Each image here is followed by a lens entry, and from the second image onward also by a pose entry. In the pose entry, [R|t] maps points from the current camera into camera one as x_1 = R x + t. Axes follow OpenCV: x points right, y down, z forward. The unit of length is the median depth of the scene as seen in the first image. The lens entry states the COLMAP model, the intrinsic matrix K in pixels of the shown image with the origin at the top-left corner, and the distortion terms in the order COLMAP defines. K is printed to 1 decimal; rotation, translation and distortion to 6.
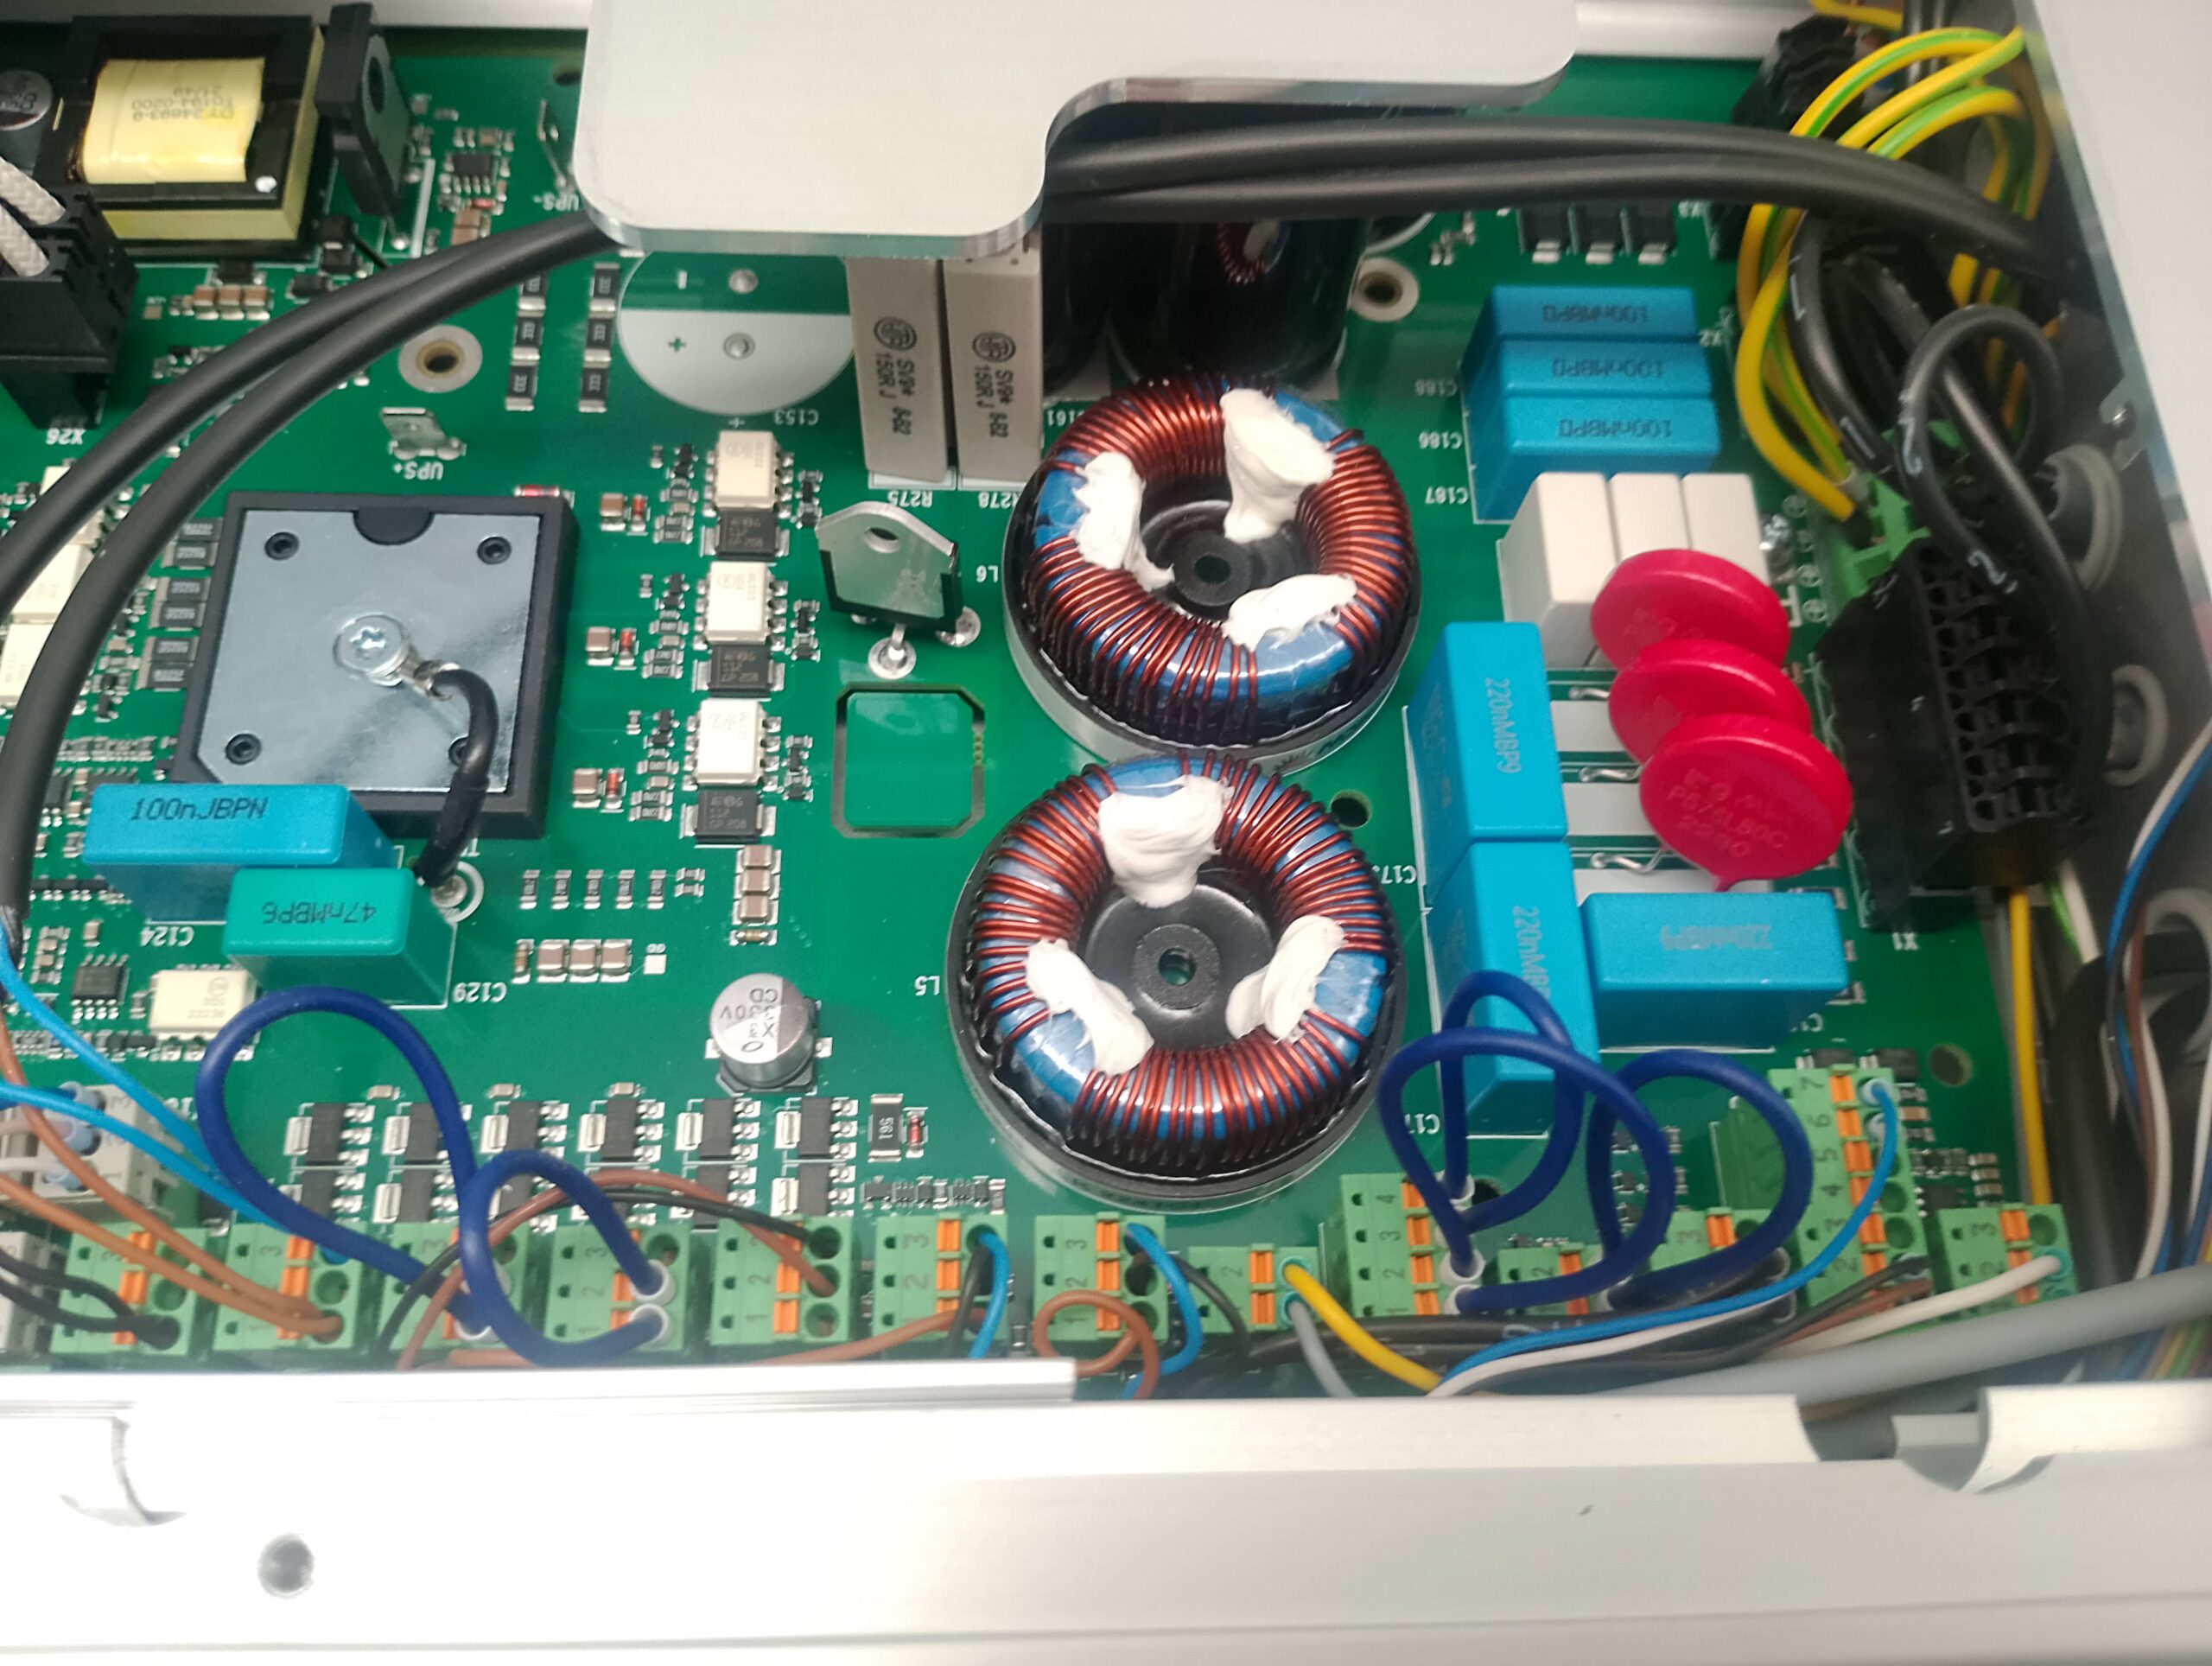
lens RADIAL K [[1852.3, 0, 1122.6], [0, 1852.3, 830.2], [0, 0, 1]] dist [0.127455, -0.286140]
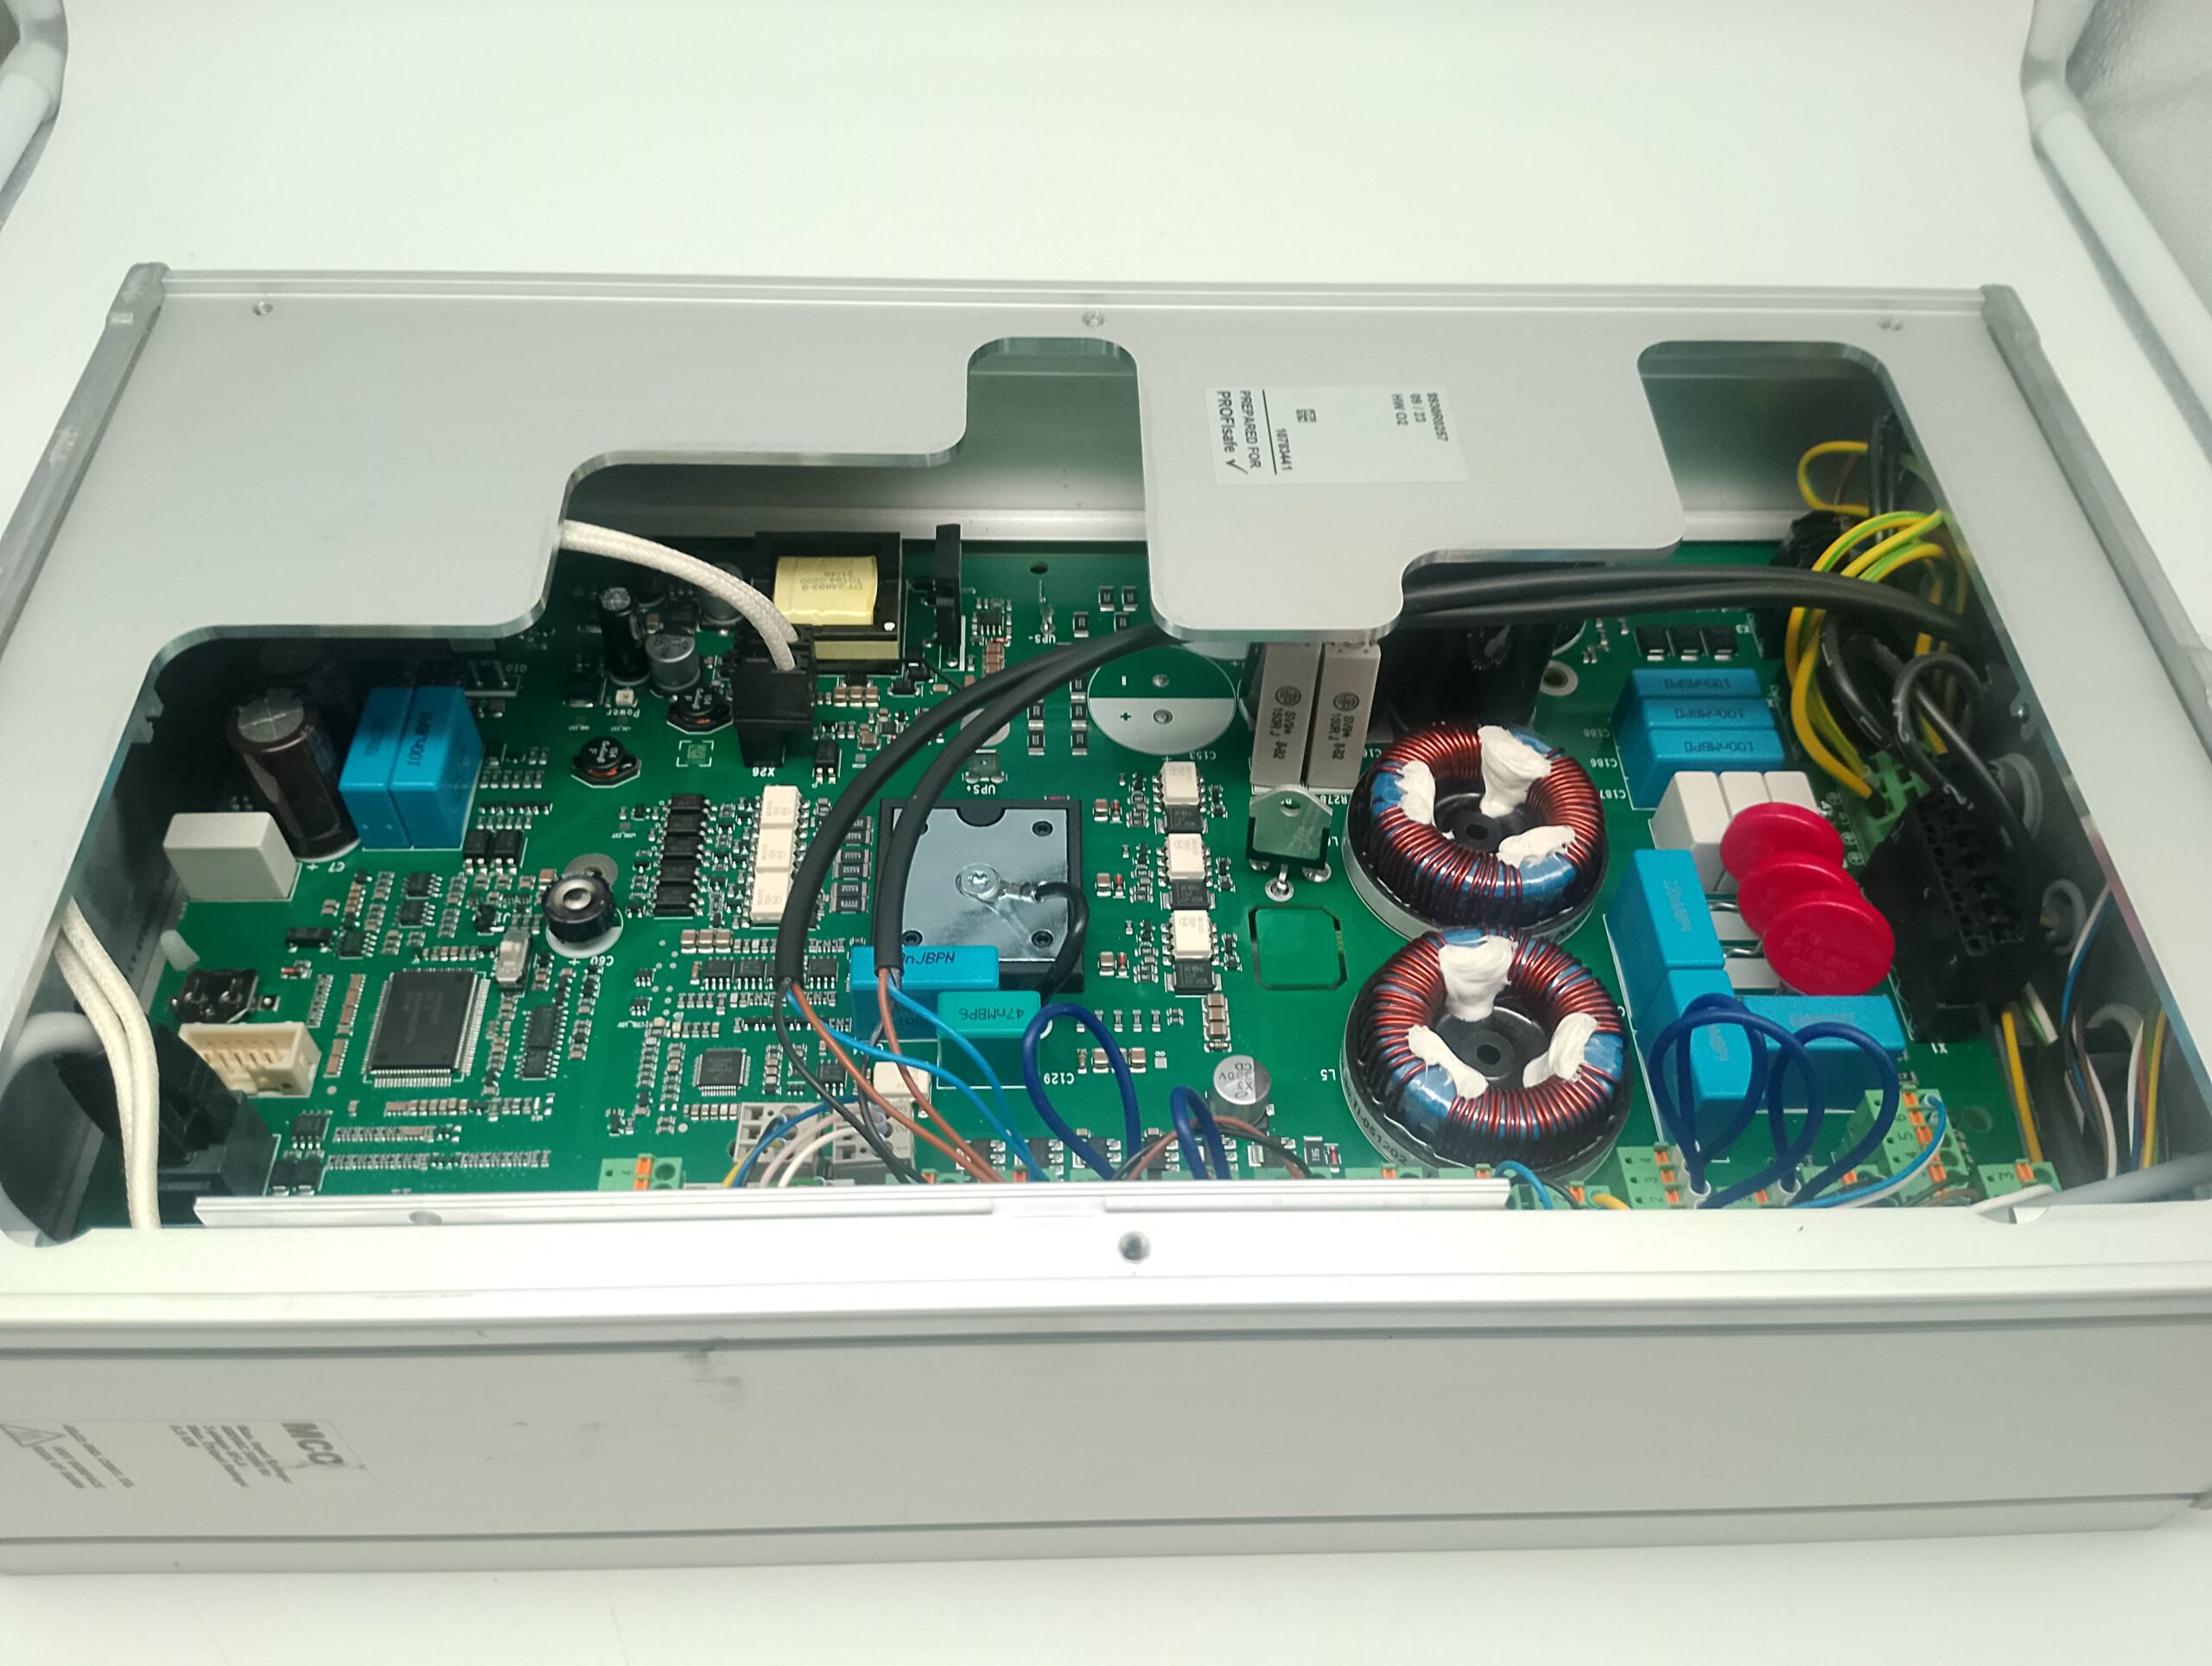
lens RADIAL K [[1852.3, 0, 1099.6], [0, 1852.3, 821.1], [0, 0, 1]] dist [0.127455, -0.286140]
pose [[0.999692, -0.019069, -0.015859, -0.266637], [0.014202, 0.964340, -0.264286, 0.287338], [0.020333, 0.263979, 0.964314, -0.601513]]
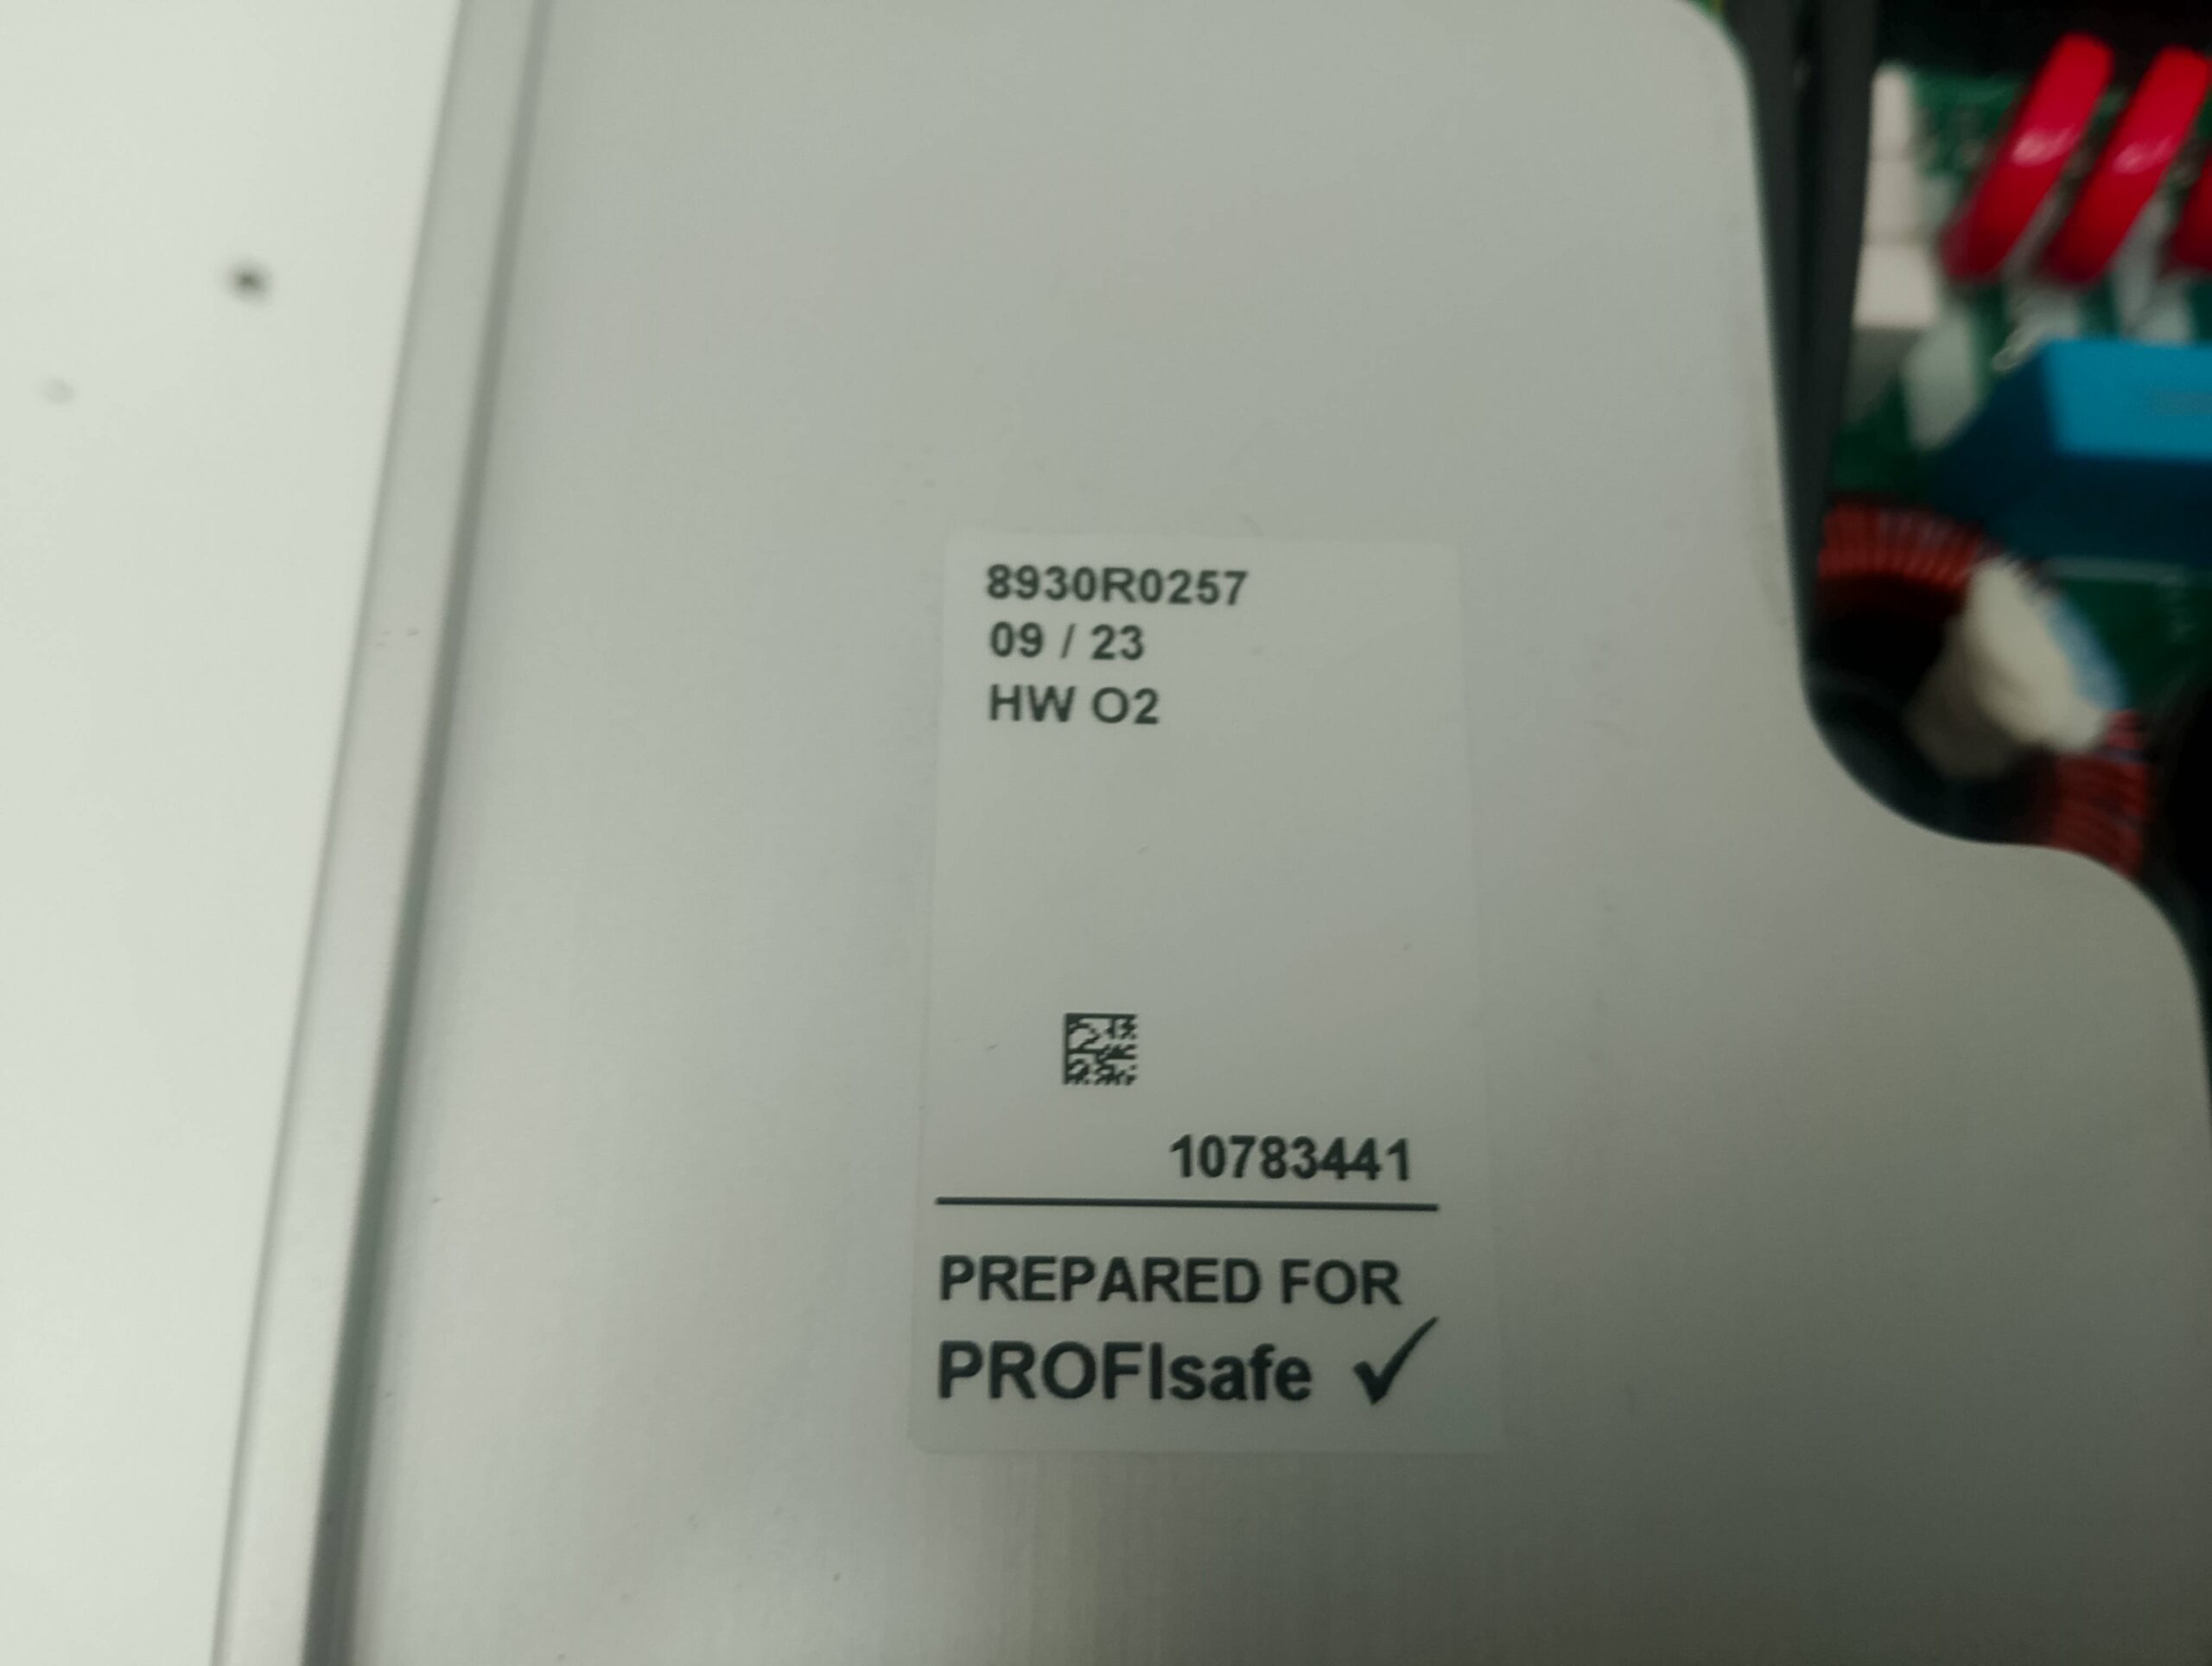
lens RADIAL K [[1852.3, 0, 1111.9], [0, 1852.3, 829.1], [0, 0, 1]] dist [0.127455, -0.286140]
pose [[0.050533, -0.970077, 0.237481, -0.153348], [0.898843, 0.147826, 0.412589, -0.692135], [-0.435349, 0.192609, 0.879417, 0.533360]]
